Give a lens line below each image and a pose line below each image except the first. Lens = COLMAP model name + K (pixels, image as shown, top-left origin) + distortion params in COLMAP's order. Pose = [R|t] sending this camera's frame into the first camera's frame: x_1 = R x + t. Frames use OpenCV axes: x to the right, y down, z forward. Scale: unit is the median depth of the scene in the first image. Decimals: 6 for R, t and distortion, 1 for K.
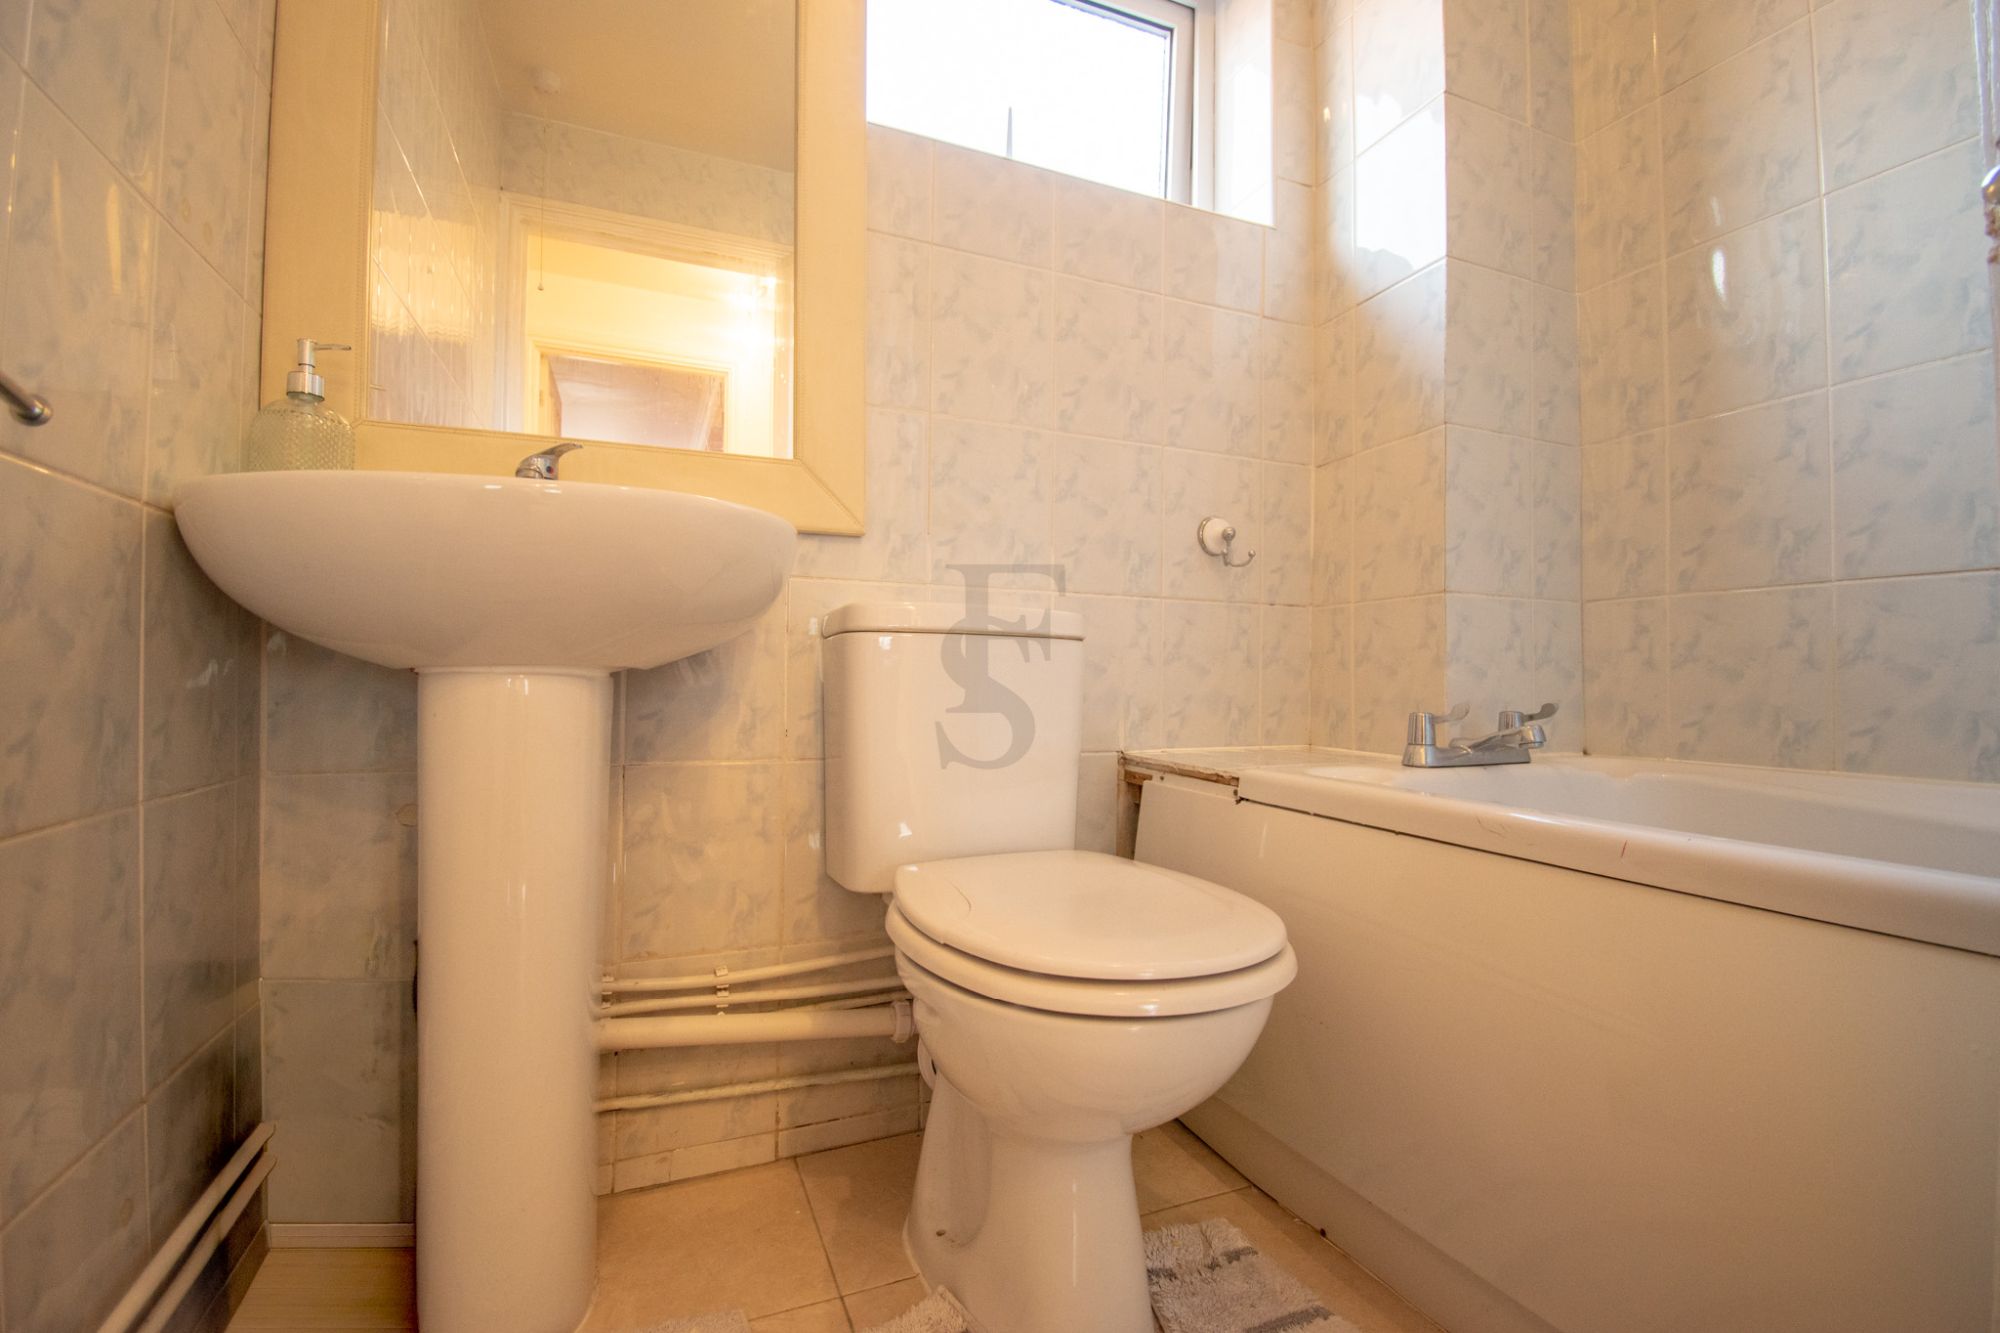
lens RADIAL K [[912.4, 0, 1001.7], [0, 912.4, 670.3], [0, 0, 1]] dist [-0.014717, -0.006852]
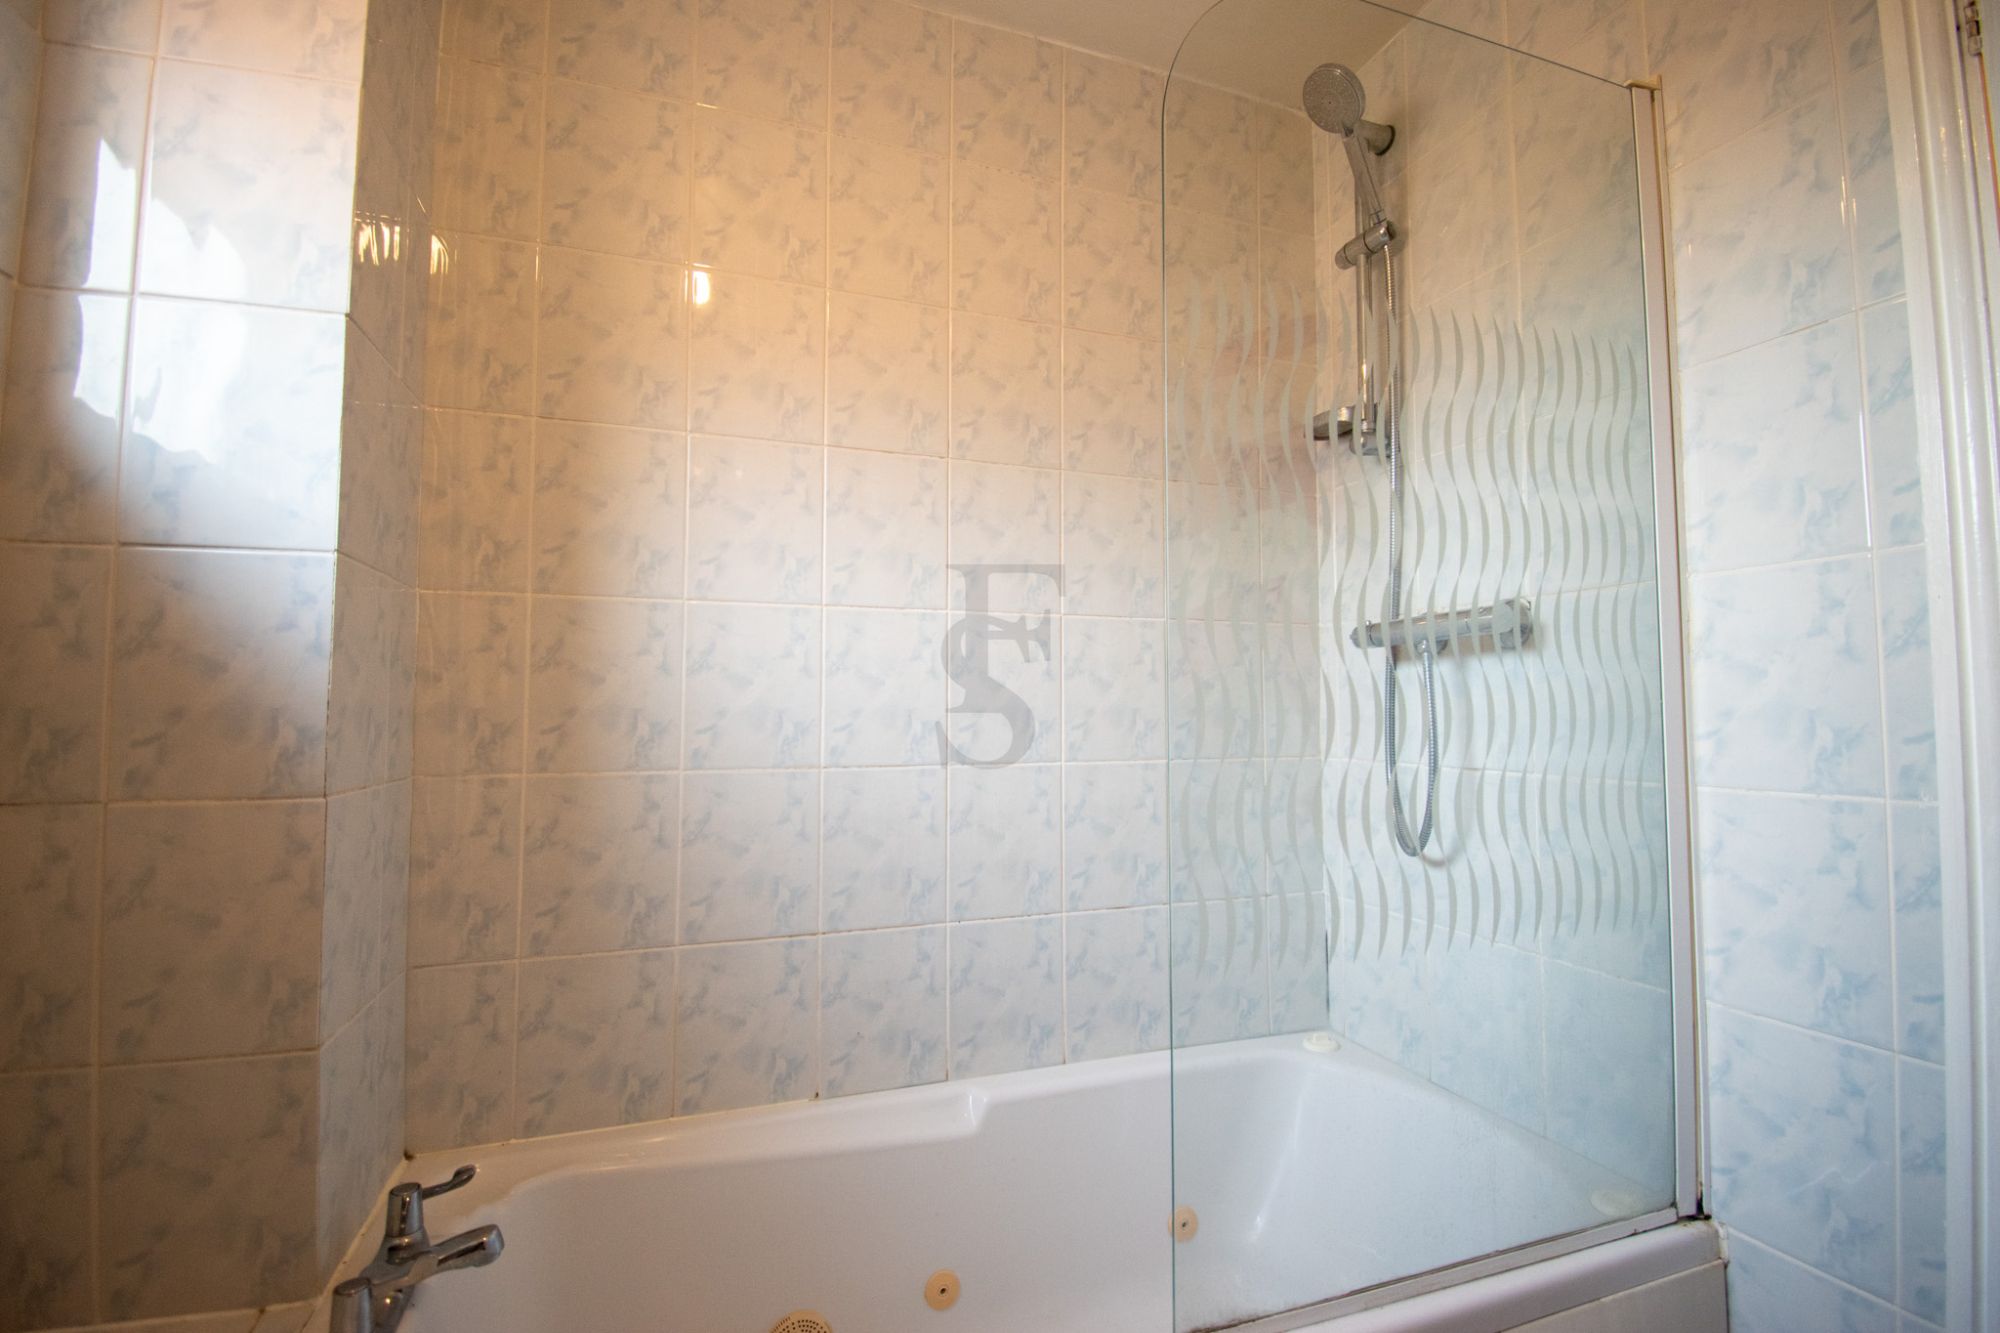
lens RADIAL K [[912.4, 0, 1016.5], [0, 912.4, 651.6], [0, 0, 1]] dist [-0.014717, -0.006852]
pose [[0.059407, 0.052535, 0.996851, -0.164975], [-0.011616, 0.998583, -0.051934, -0.346952], [-0.998166, -0.008494, 0.059933, 0.430864]]
